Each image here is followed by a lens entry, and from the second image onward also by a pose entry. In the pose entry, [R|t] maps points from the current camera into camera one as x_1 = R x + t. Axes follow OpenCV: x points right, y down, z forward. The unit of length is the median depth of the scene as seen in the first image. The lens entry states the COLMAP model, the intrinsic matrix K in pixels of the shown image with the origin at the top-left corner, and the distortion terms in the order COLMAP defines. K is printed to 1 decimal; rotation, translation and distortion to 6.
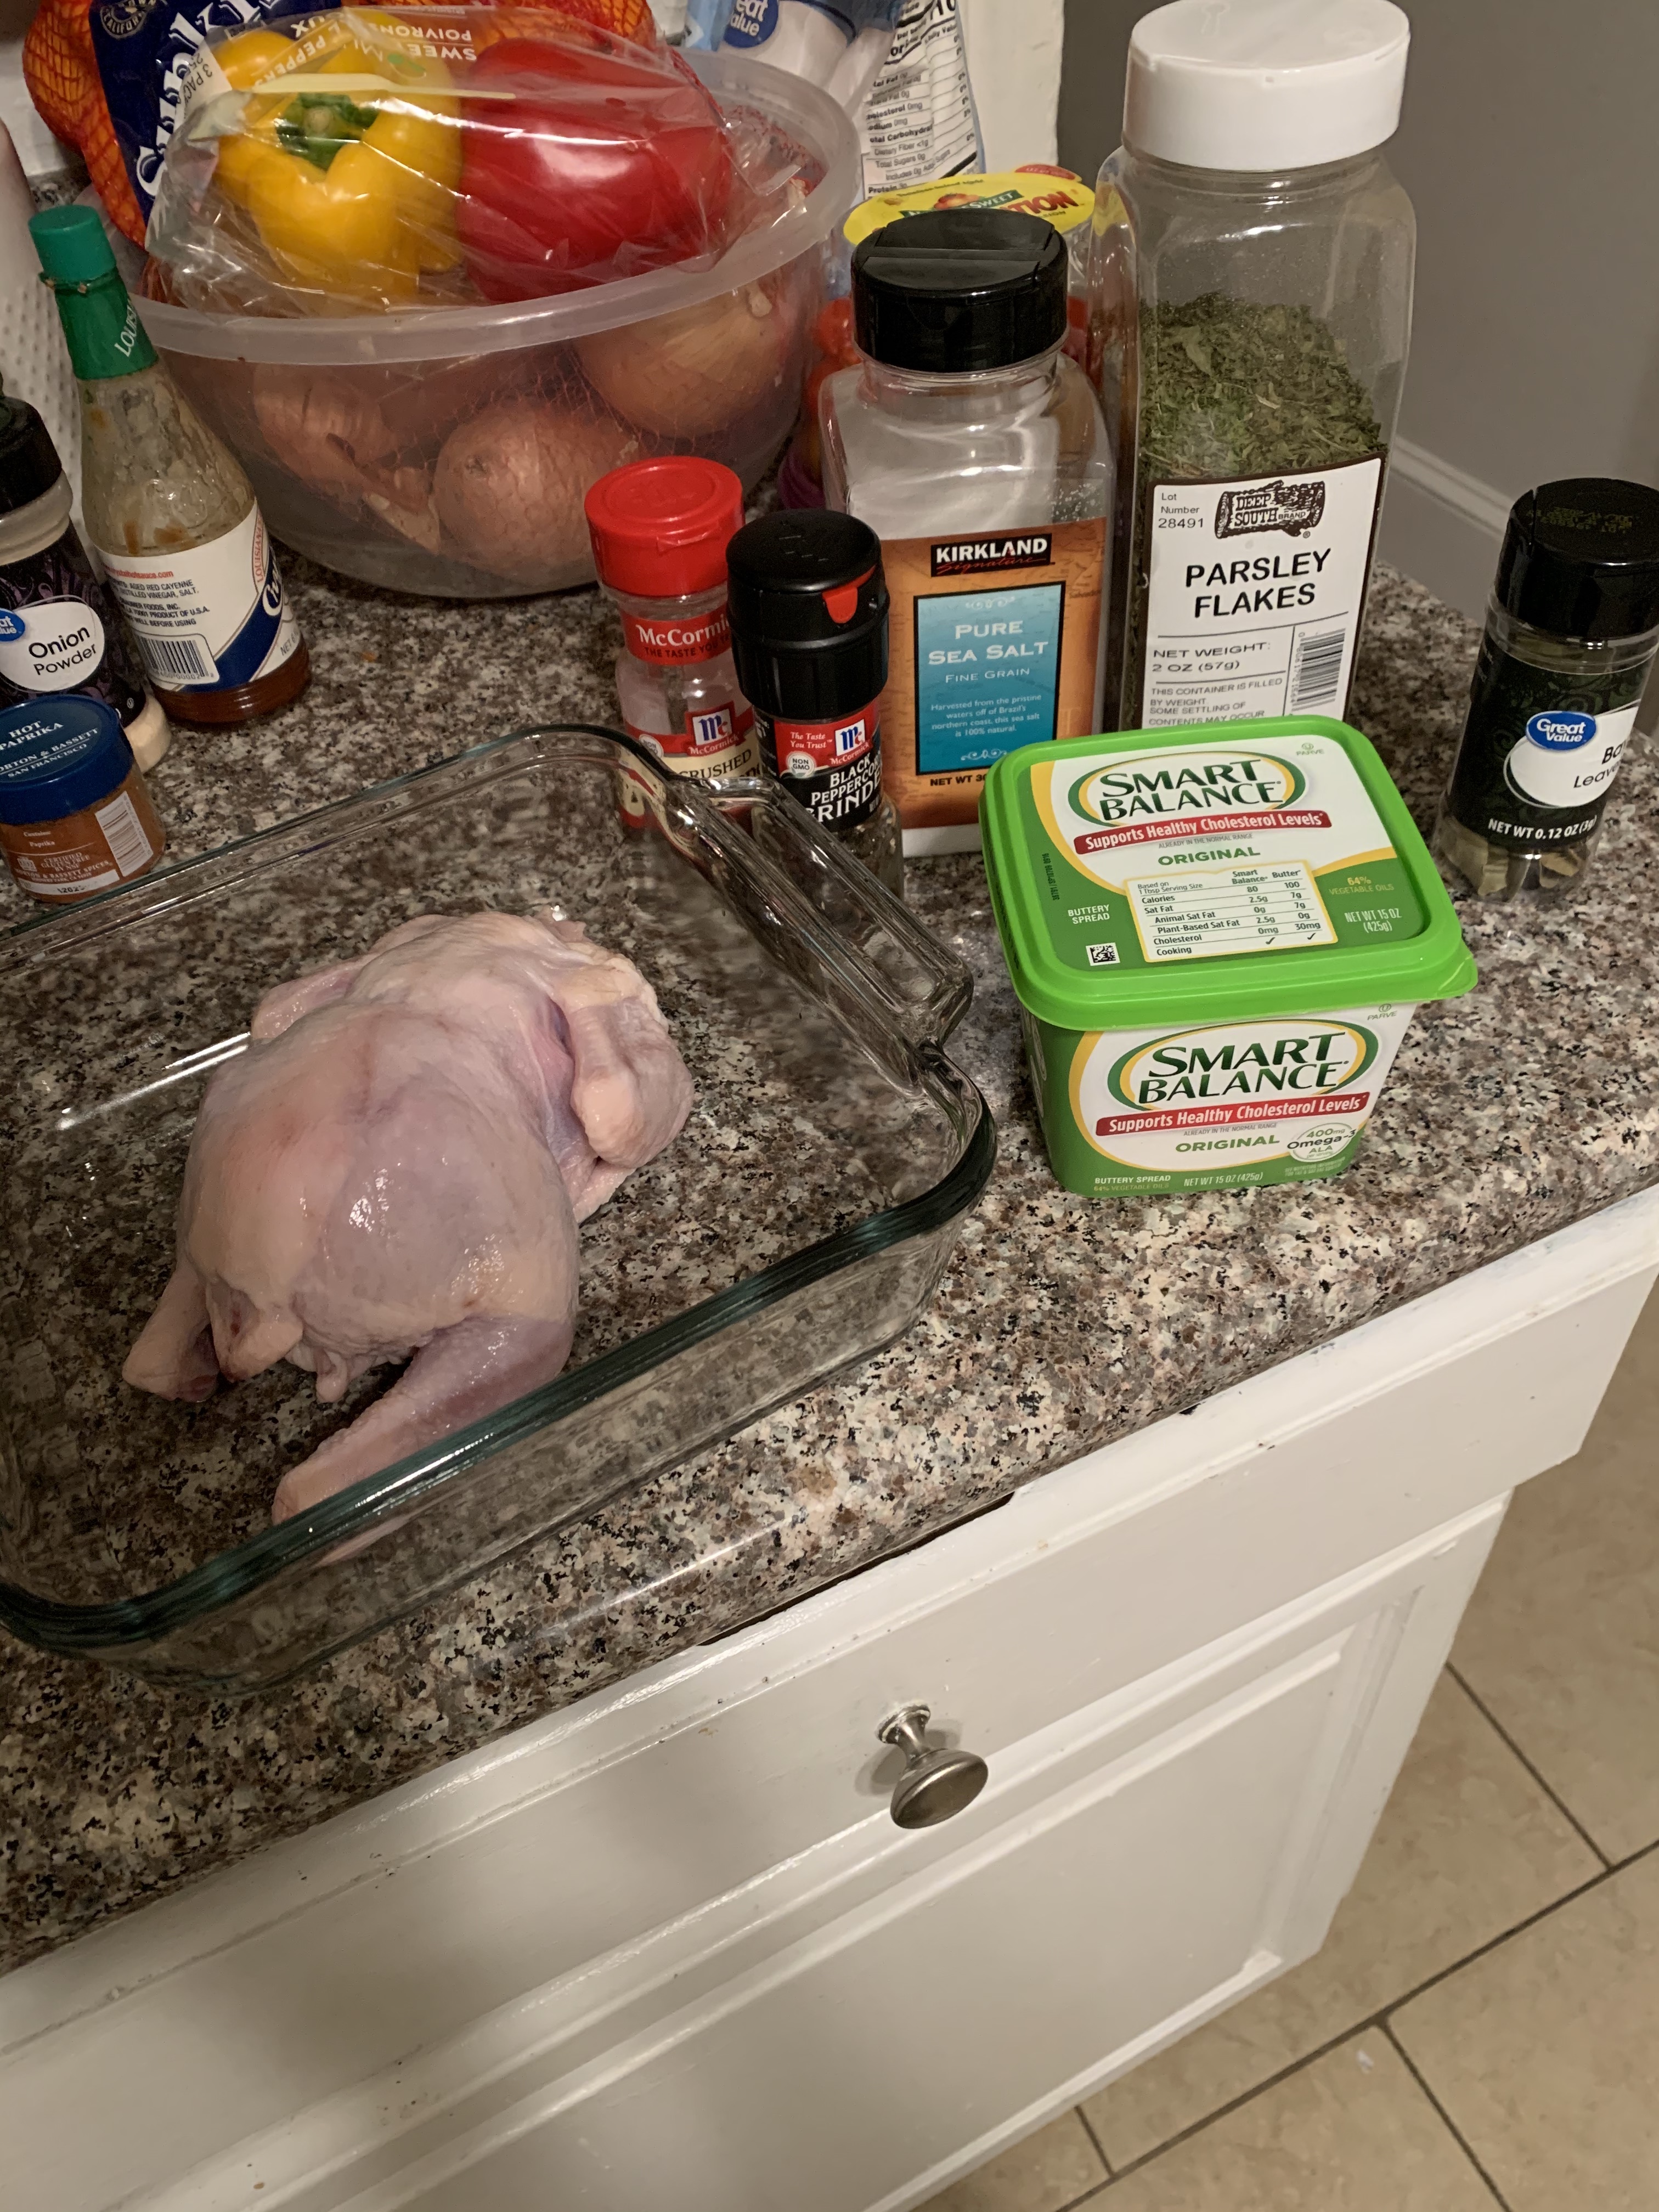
lens RADIAL K [[1692.5, 0, 821.0], [0, 1692.5, 1101.9], [0, 0, 1]] dist [-0.012708, 0.019991]
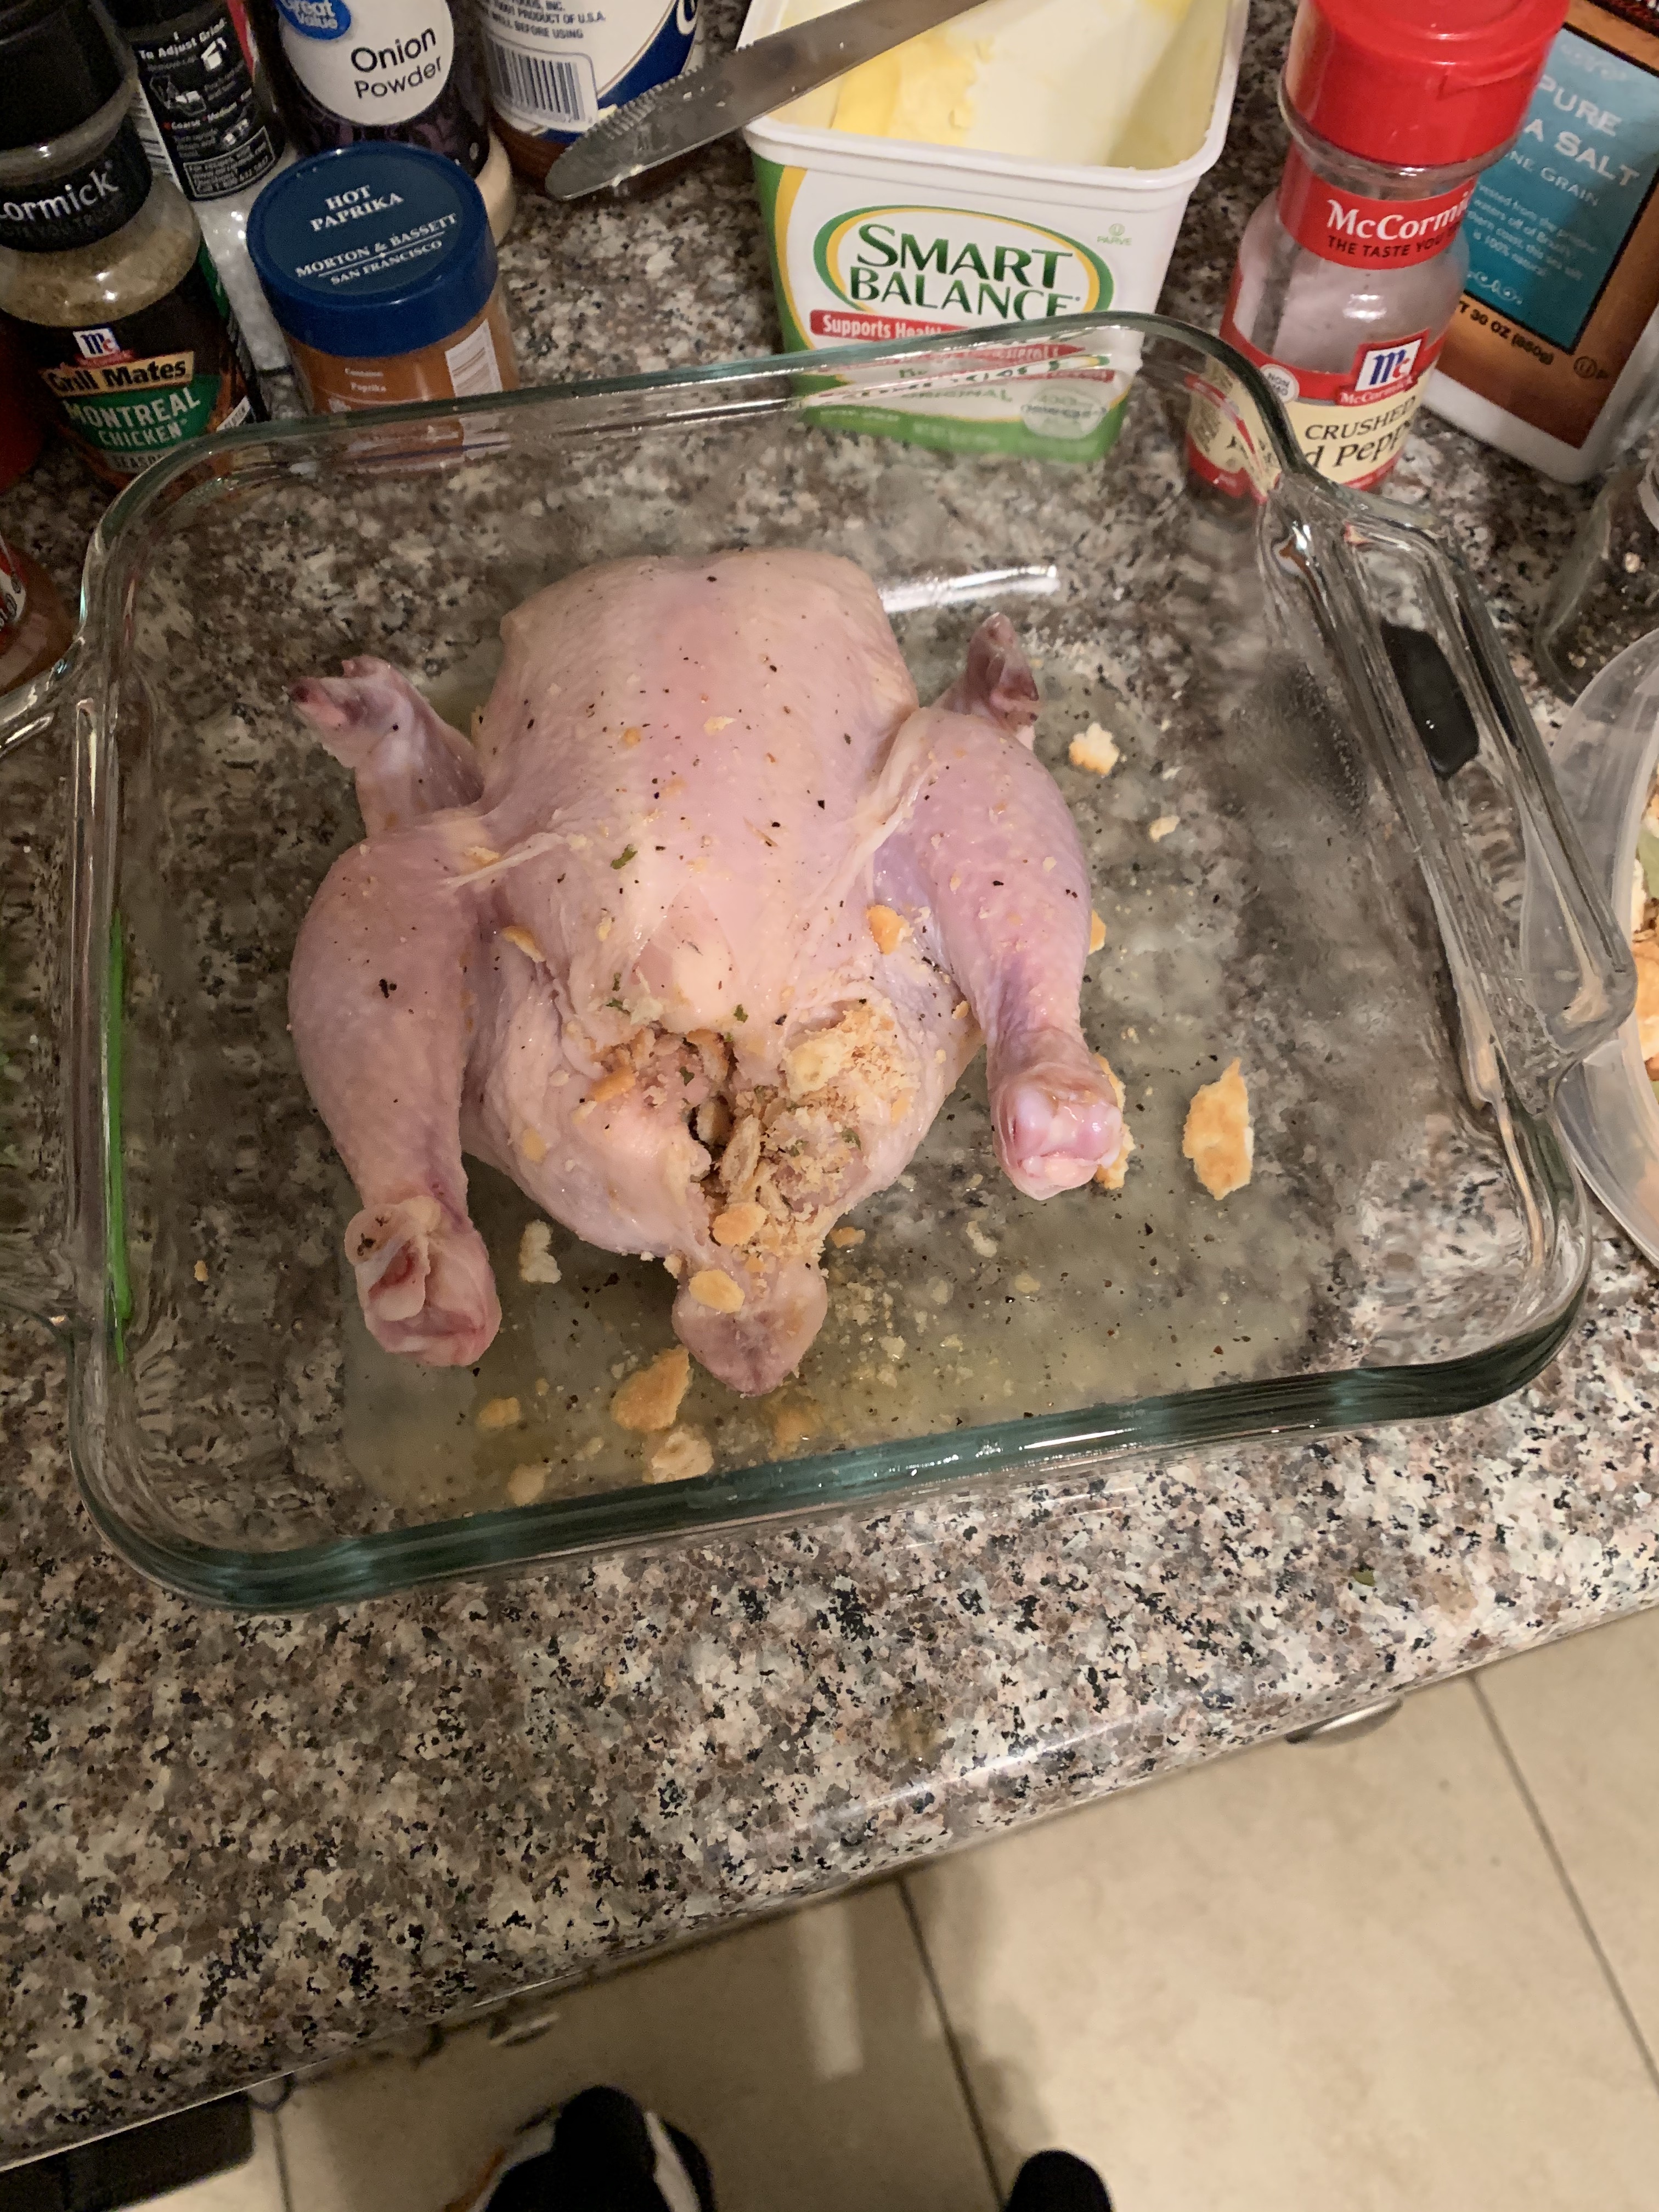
lens RADIAL K [[1692.5, 0, 834.6], [0, 1692.5, 1107.0], [0, 0, 1]] dist [-0.012708, 0.019991]
pose [[0.987641, 0.156718, -0.002028, -0.311061], [-0.147216, 0.932043, 0.331095, -0.189603], [0.053779, -0.326704, 0.943595, 0.353728]]
